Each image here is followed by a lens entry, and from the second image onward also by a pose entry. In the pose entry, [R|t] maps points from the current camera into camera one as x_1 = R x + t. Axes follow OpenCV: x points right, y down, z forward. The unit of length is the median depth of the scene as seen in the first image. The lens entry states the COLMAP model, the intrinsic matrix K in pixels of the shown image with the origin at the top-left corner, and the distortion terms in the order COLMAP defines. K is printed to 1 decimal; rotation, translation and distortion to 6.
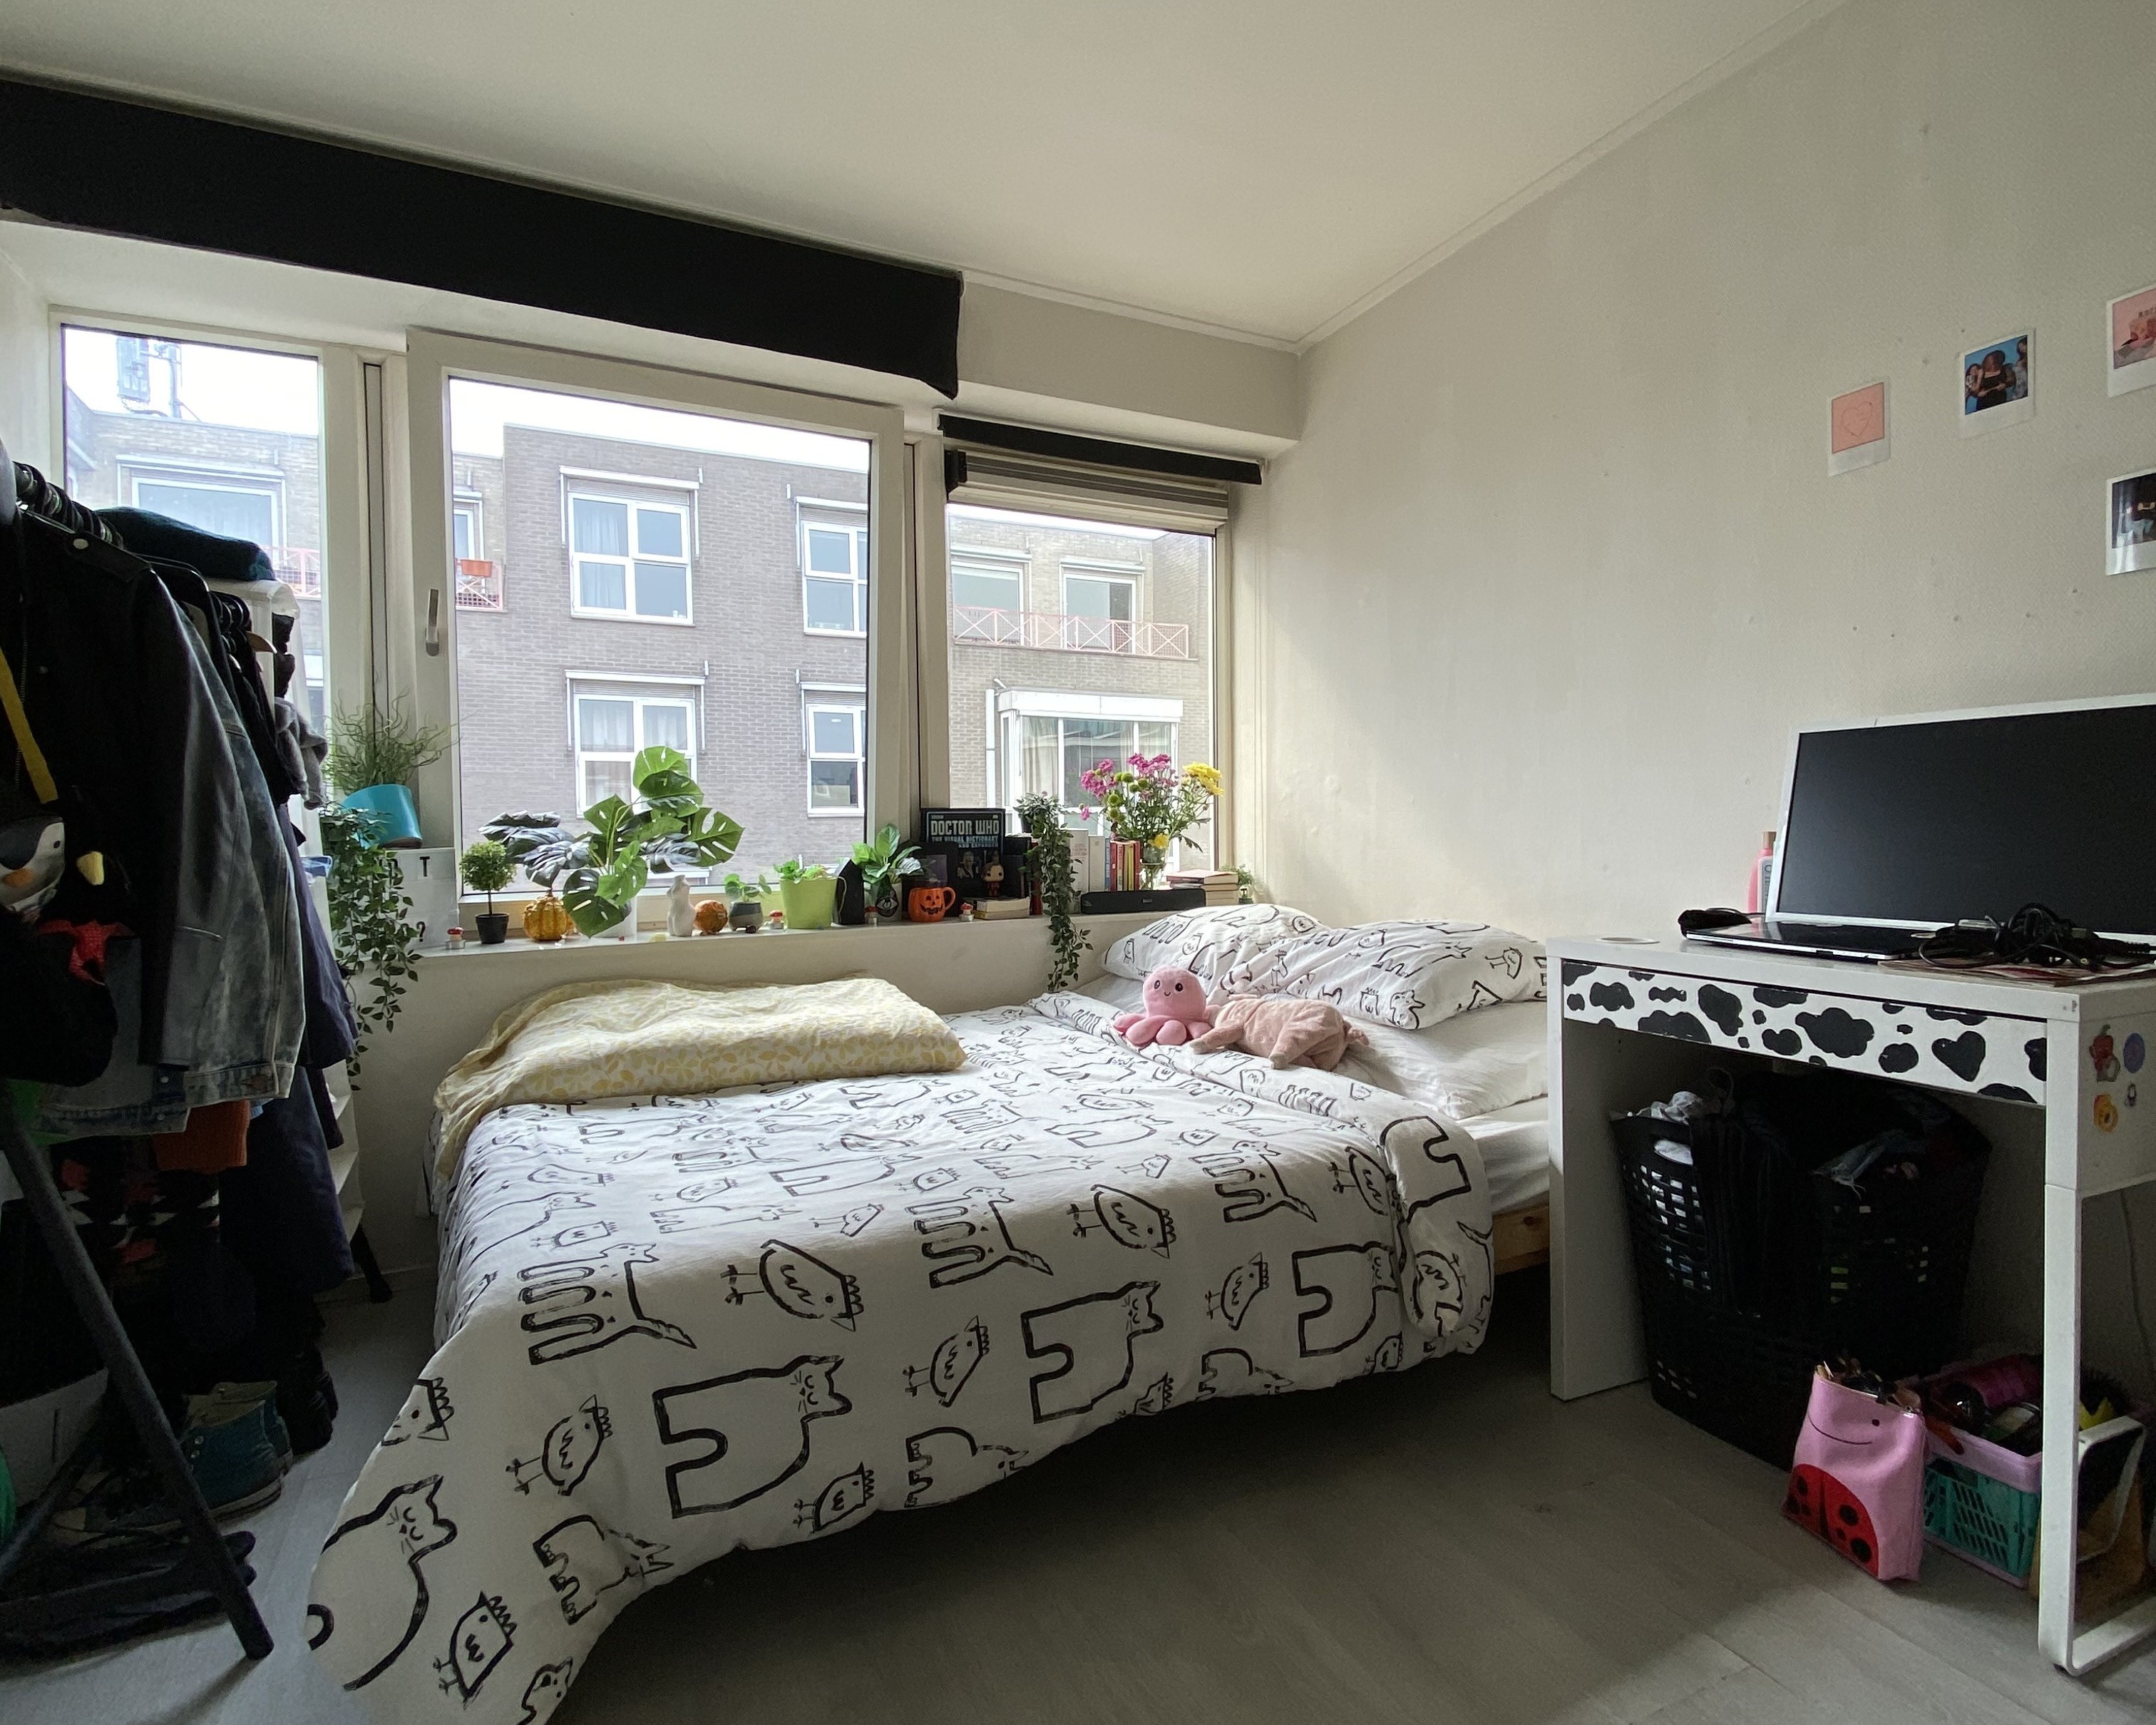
lens RADIAL K [[1145.2, 0, 1076.2], [0, 1145.2, 855.9], [0, 0, 1]] dist [0.029317, -0.027633]
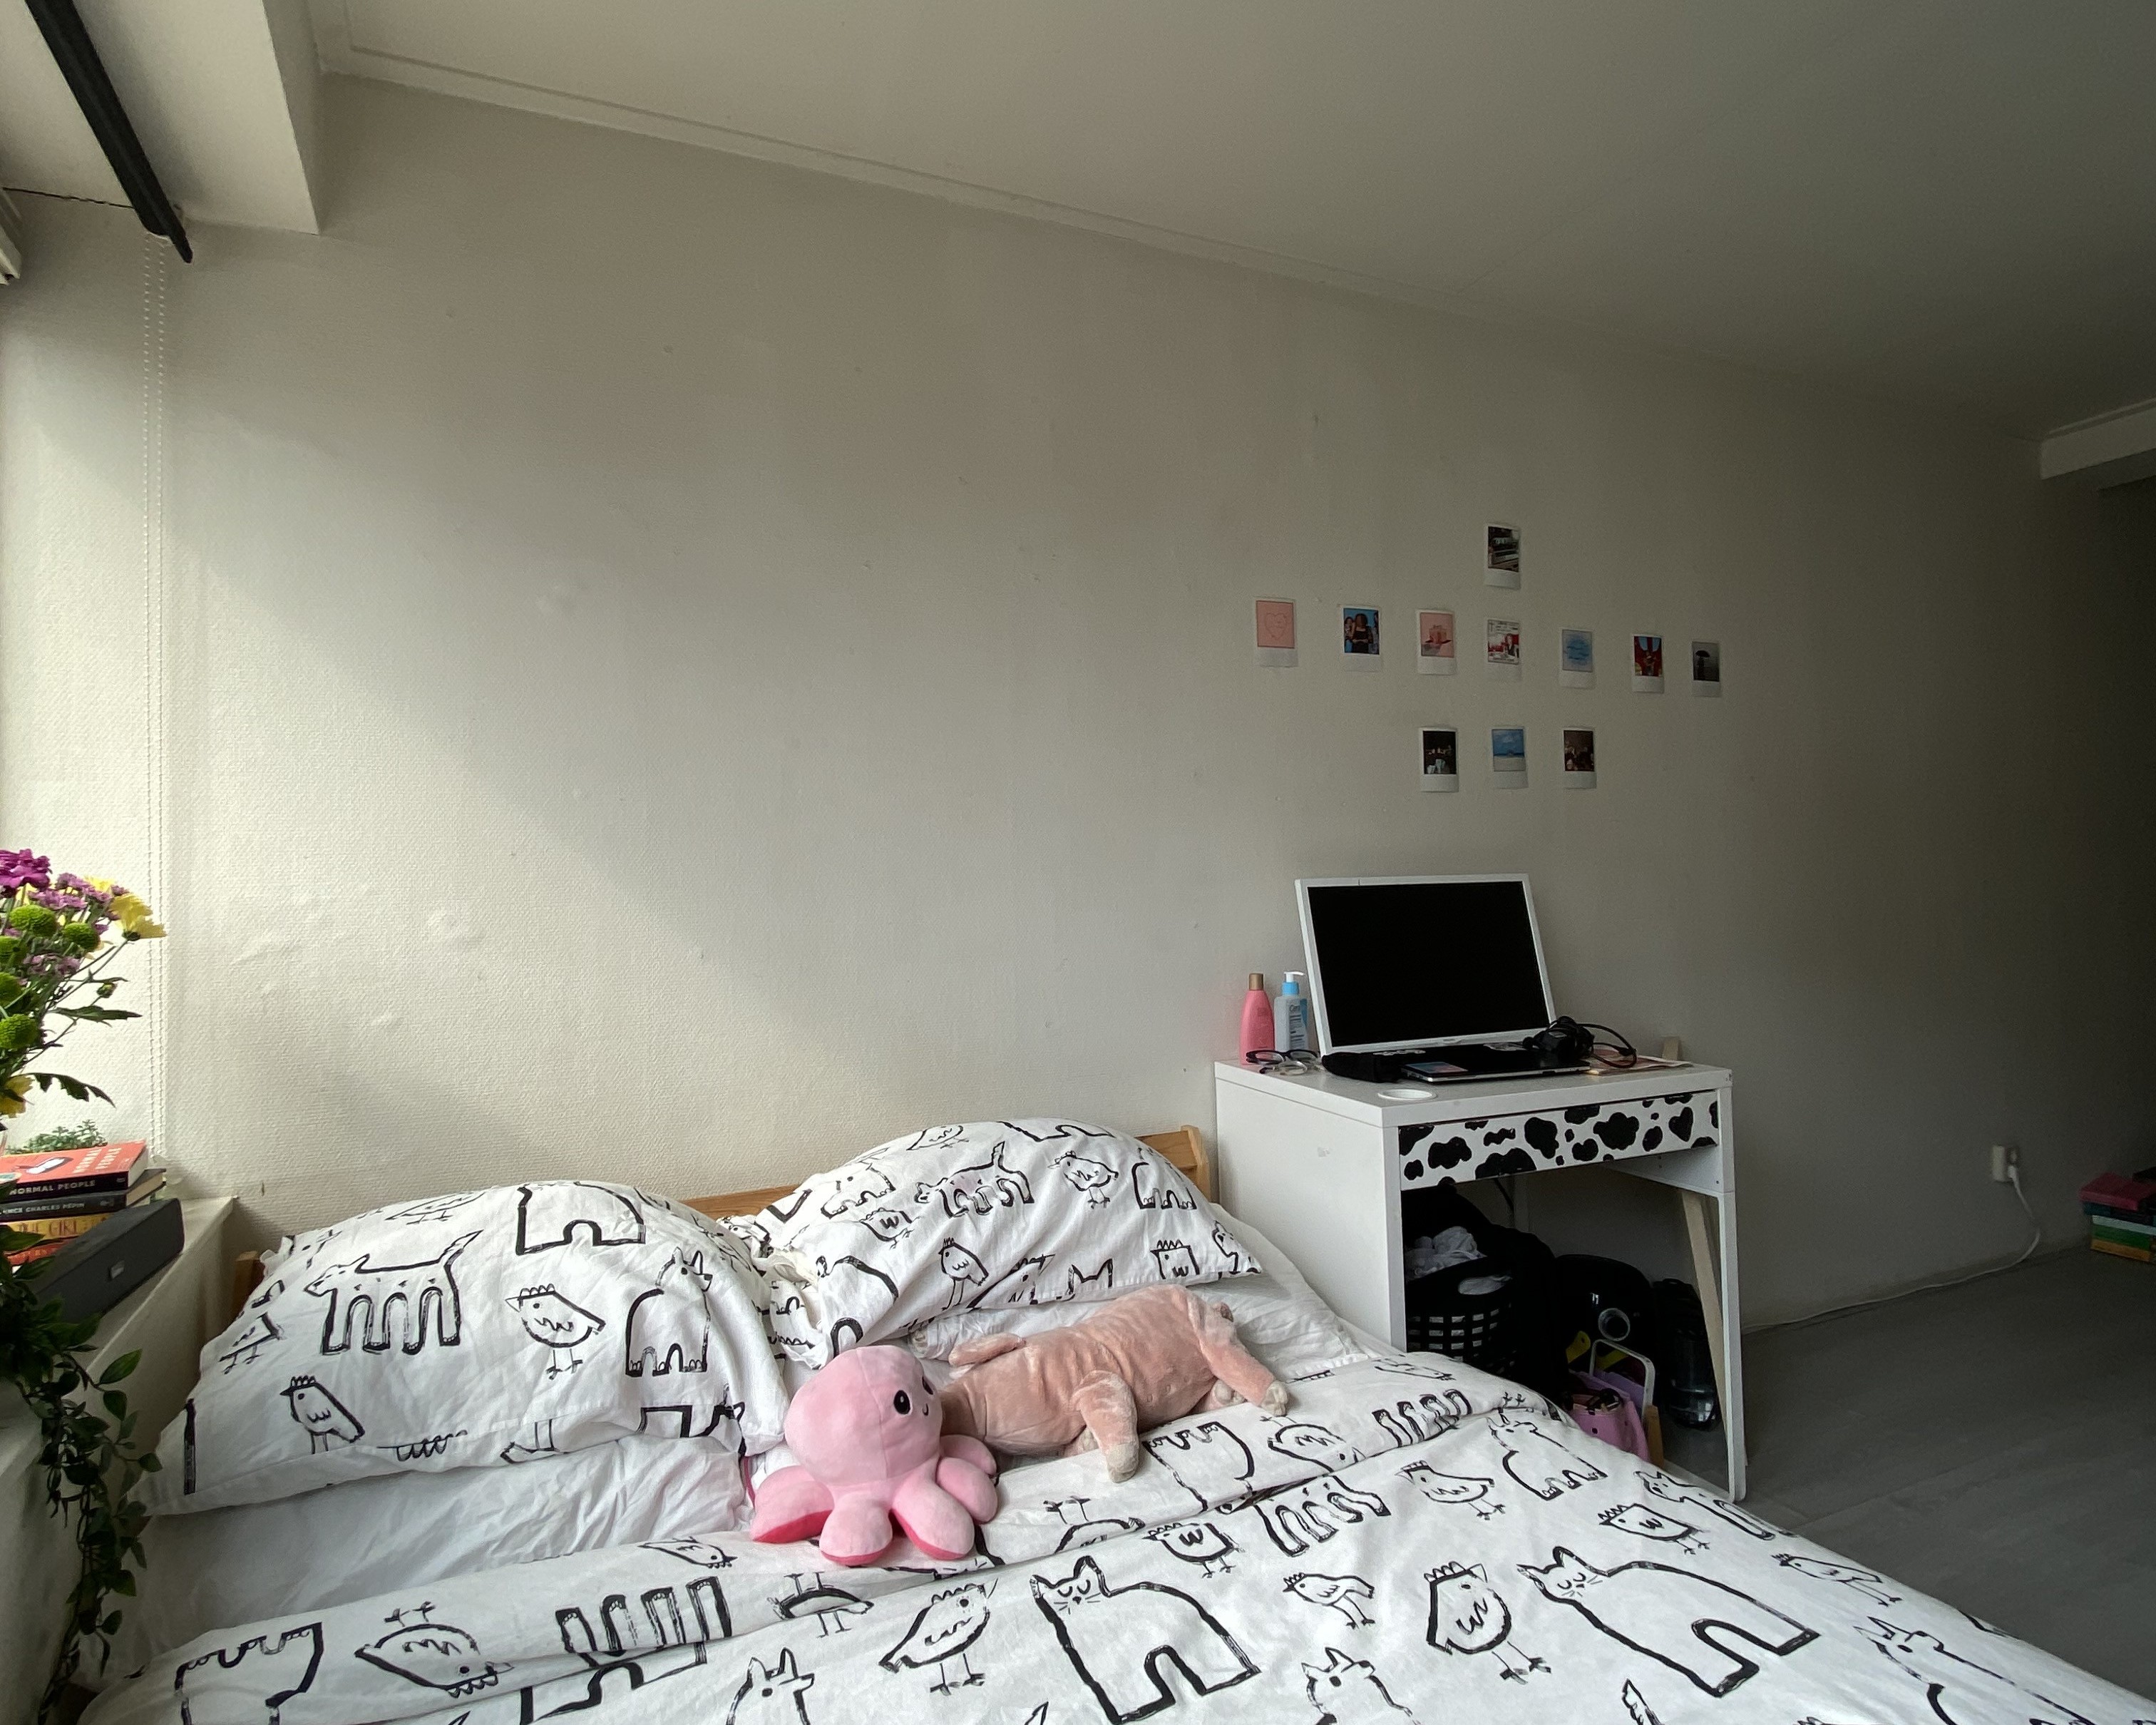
lens RADIAL K [[1145.2, 0, 1083.6], [0, 1145.2, 873.6], [0, 0, 1]] dist [0.029317, -0.027633]
pose [[0.018629, 0.032667, 0.999293, -0.518304], [0.050770, 0.998146, -0.033576, -0.097424], [-0.998537, 0.051359, 0.016935, 1.241823]]
